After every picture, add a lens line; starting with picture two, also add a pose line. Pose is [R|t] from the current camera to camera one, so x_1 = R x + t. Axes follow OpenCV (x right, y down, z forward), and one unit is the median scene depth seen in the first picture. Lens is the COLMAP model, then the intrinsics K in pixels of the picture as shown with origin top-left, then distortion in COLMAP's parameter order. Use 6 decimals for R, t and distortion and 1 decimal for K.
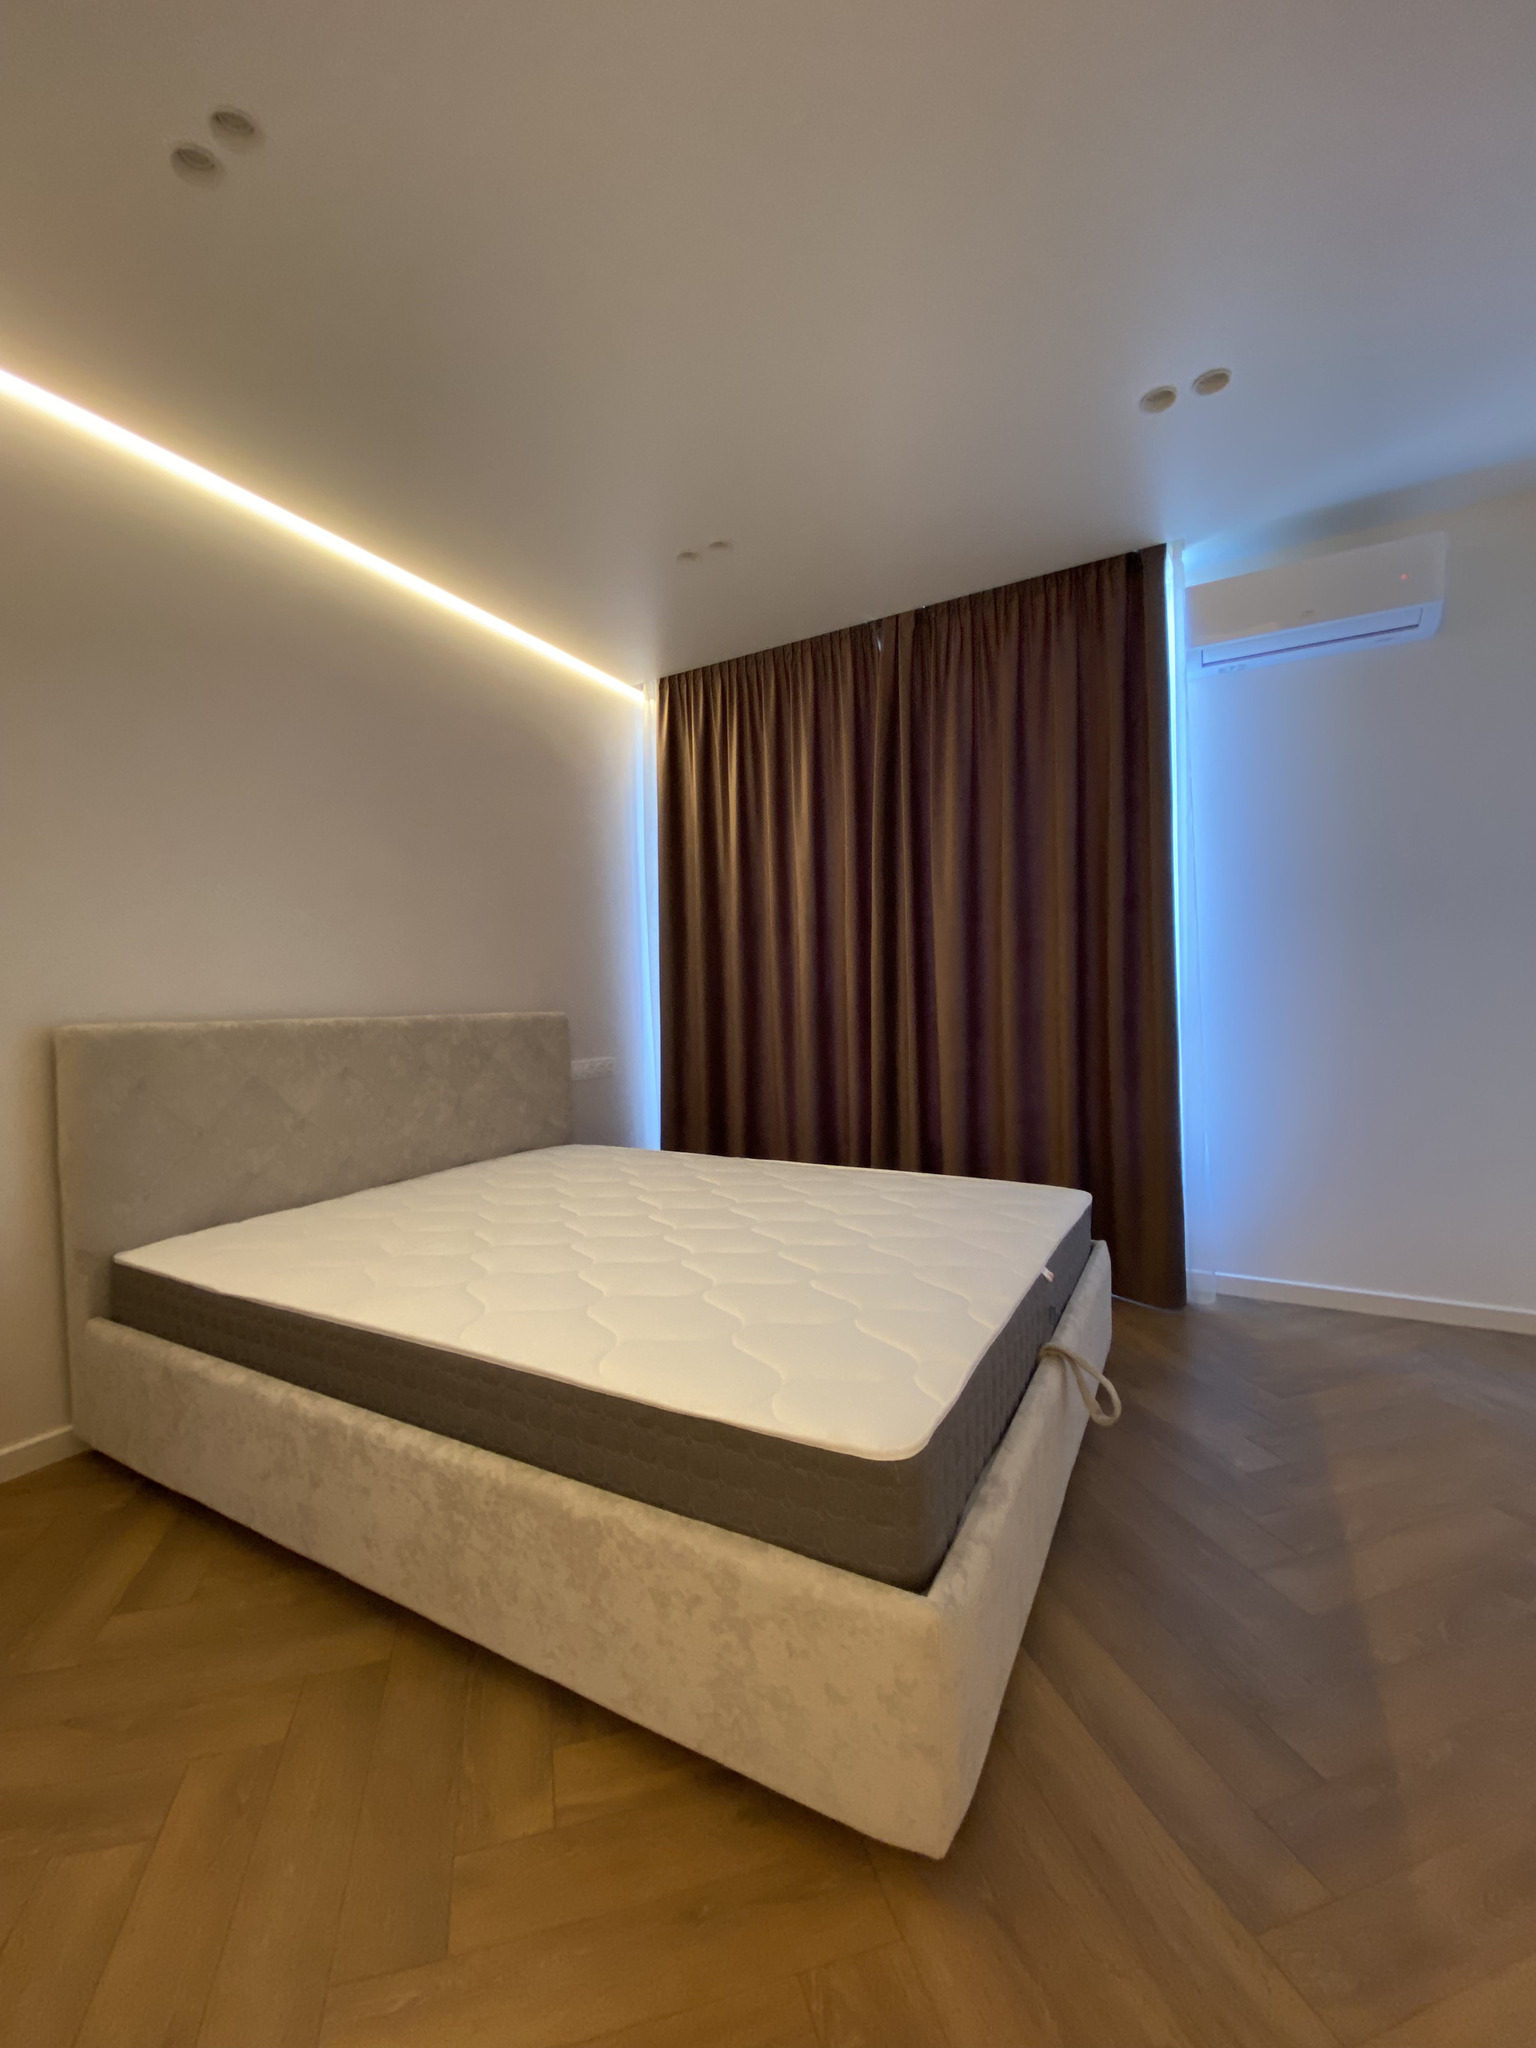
lens RADIAL K [[838.8, 0, 768.0], [0, 838.8, 1024.0], [0, 0, 1]] dist [0.000300, -0.010609]
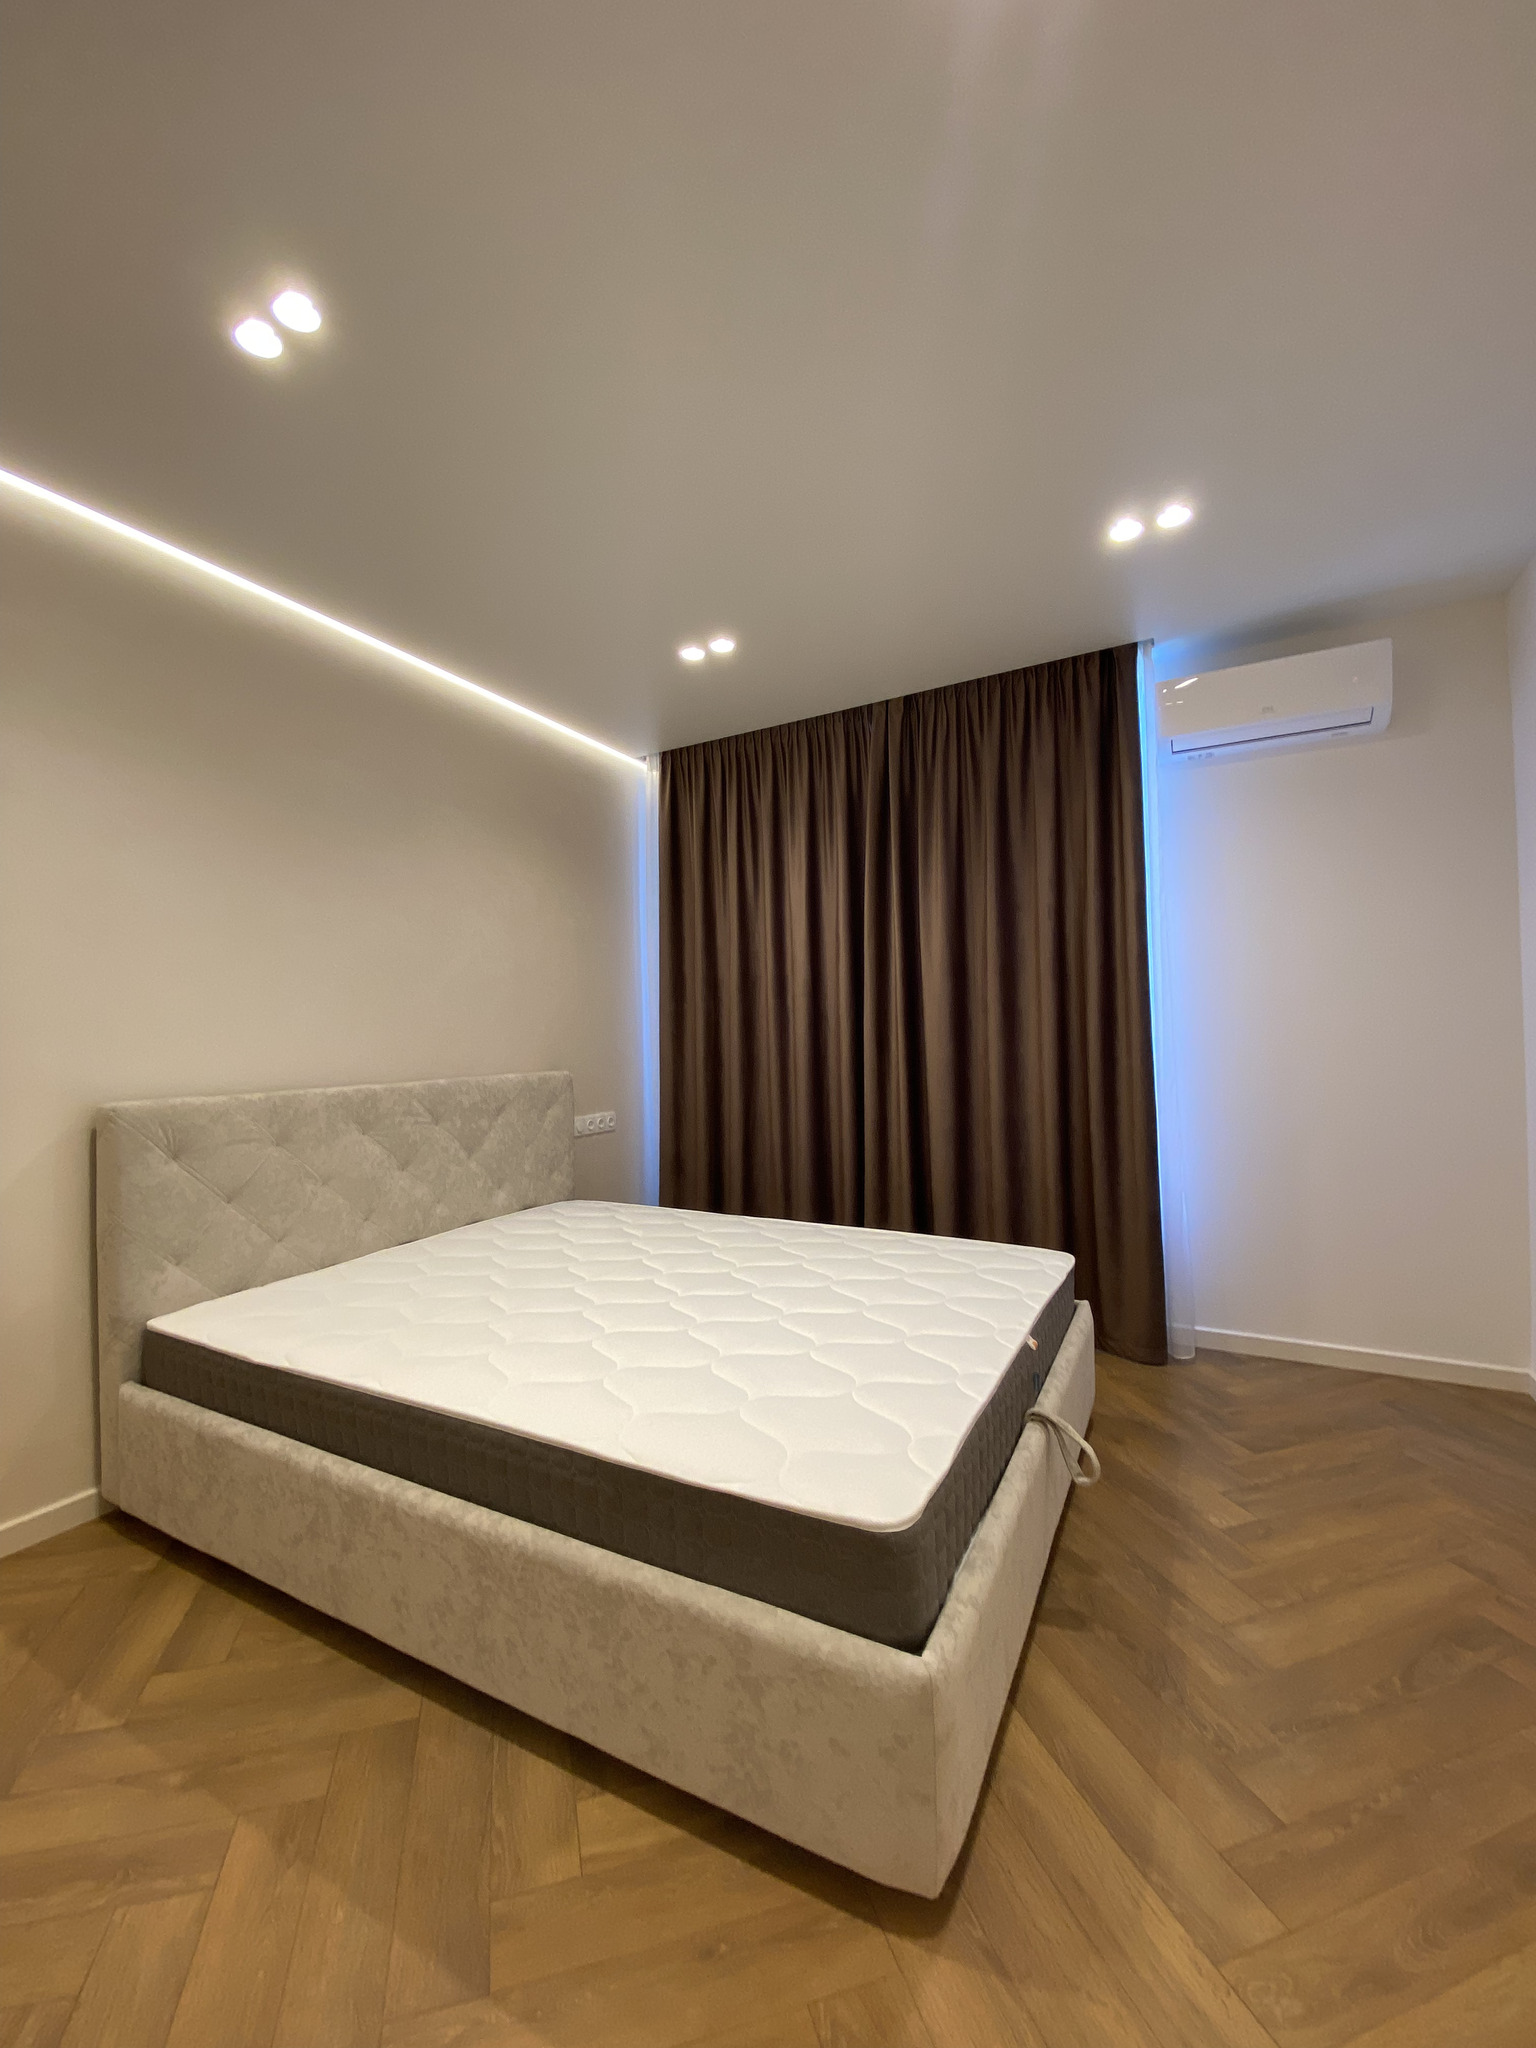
lens RADIAL K [[836.3, 0, 768.0], [0, 836.3, 1024.0], [0, 0, 1]] dist [-0.000945, -0.010681]
pose [[0.999915, 0.003276, 0.012587, -0.018256], [-0.002767, 0.999185, -0.040267, -0.065666], [-0.012709, 0.040228, 0.999110, -0.080360]]
